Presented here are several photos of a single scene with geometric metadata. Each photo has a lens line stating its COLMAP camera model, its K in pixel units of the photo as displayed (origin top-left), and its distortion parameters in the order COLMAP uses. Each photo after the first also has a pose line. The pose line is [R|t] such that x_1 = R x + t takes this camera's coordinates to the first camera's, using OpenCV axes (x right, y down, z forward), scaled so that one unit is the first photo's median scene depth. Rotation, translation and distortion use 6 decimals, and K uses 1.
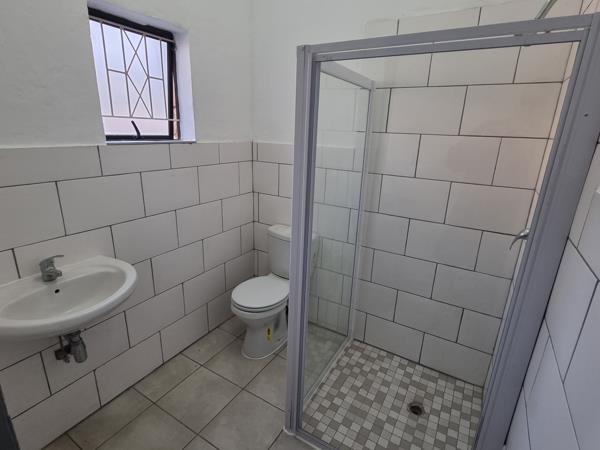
lens RADIAL K [[314.5, 0, 300.5], [0, 314.5, 225.0], [0, 0, 1]] dist [-0.004469, -0.000582]
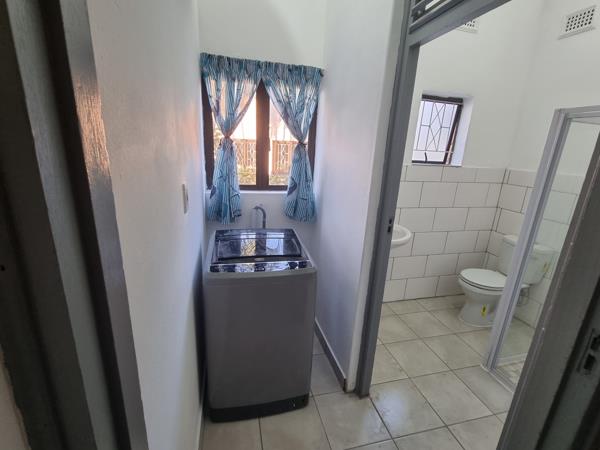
lens RADIAL K [[276.4, 0, 300.3], [0, 276.4, 225.8], [0, 0, 1]] dist [-0.001264, -0.000321]
pose [[0.707622, 0.195033, -0.679141, 0.081011], [-0.230396, 0.972308, 0.039166, 0.142504], [0.667973, 0.128757, 0.732962, -0.464630]]
